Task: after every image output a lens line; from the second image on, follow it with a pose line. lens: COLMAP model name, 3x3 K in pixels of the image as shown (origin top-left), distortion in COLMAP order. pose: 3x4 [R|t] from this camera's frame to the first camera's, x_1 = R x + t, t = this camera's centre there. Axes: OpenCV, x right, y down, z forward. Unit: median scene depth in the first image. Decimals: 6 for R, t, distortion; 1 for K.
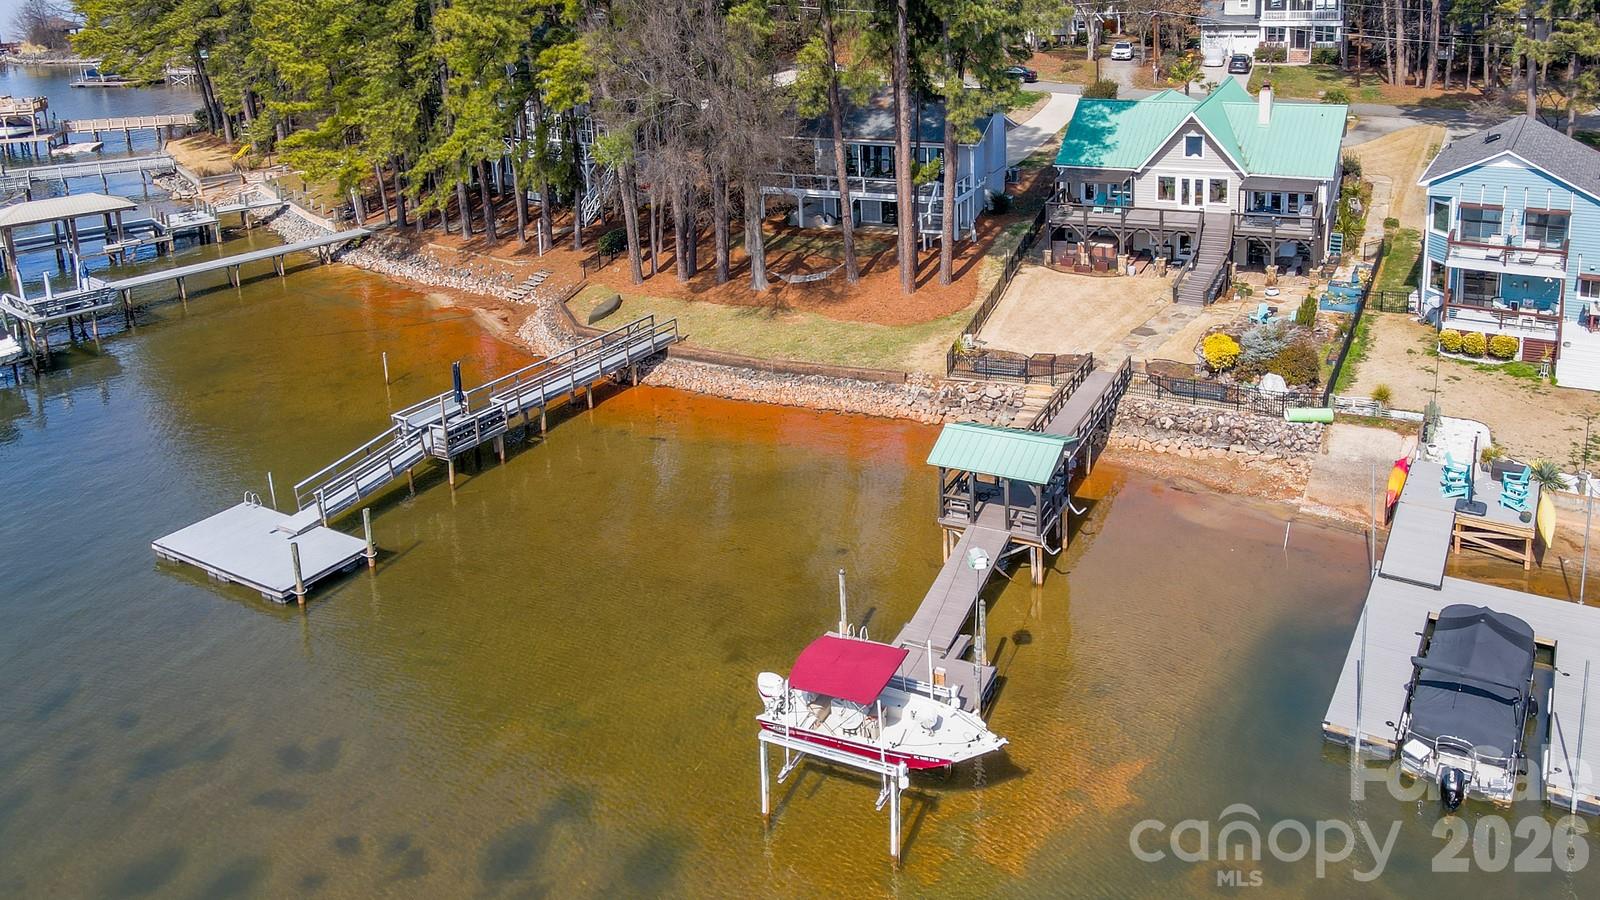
lens RADIAL K [[1219.9, 0, 909.5], [0, 1219.9, 155.4], [0, 0, 1]] dist [0.000064, 0.005537]
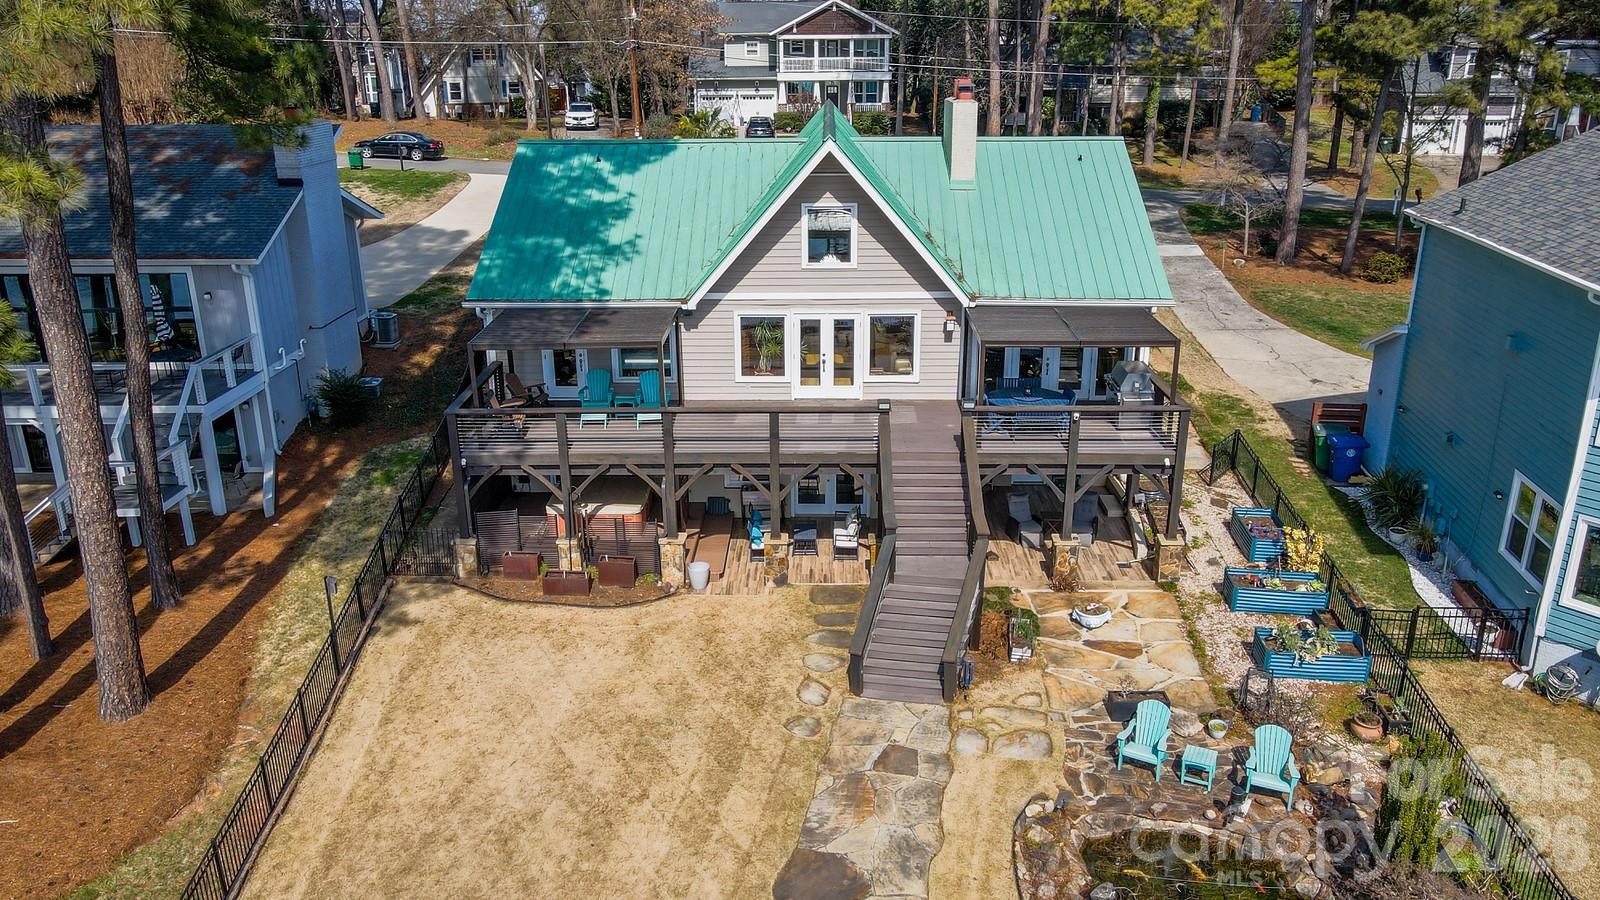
lens RADIAL K [[1170.6, 0, 788.0], [0, 1170.6, 437.2], [0, 0, 1]] dist [-0.006218, 0.008816]
pose [[0.935211, -0.091576, 0.342044, 0.091523], [0.046971, 0.989526, 0.136499, 0.005117], [-0.350961, -0.111589, 0.929717, 0.681422]]
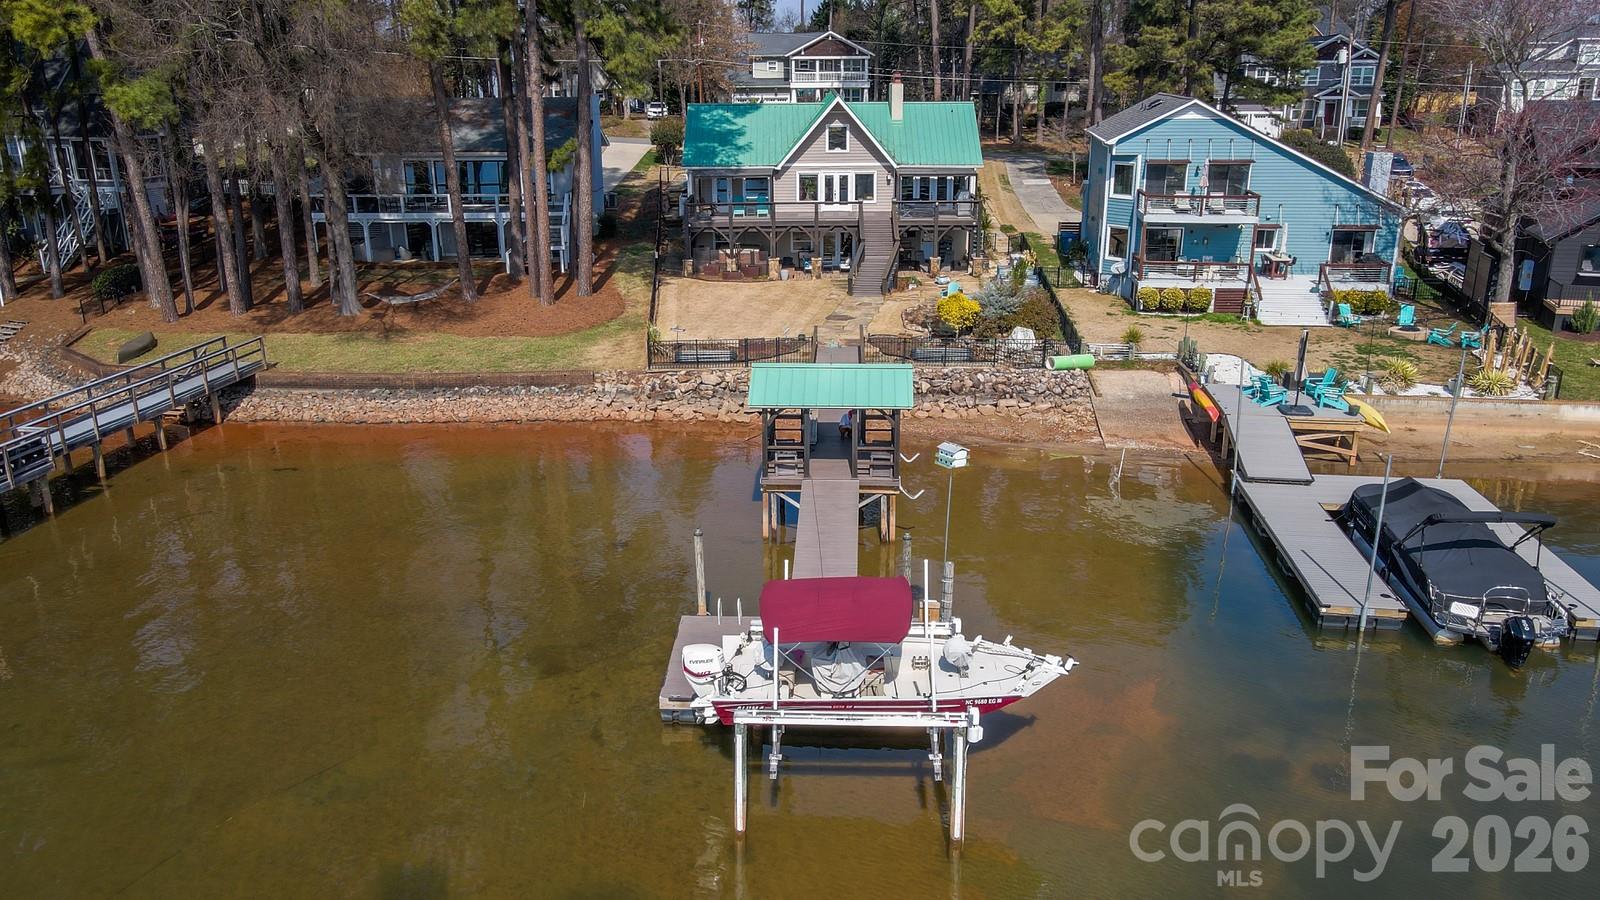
lens RADIAL K [[1170.6, 0, 788.0], [0, 1170.6, 437.2], [0, 0, 1]] dist [-0.006218, 0.008816]
pose [[0.930951, -0.086632, 0.354718, -0.137212], [0.047093, 0.991821, 0.118635, 0.113826], [-0.362094, -0.093739, 0.927416, 0.189318]]
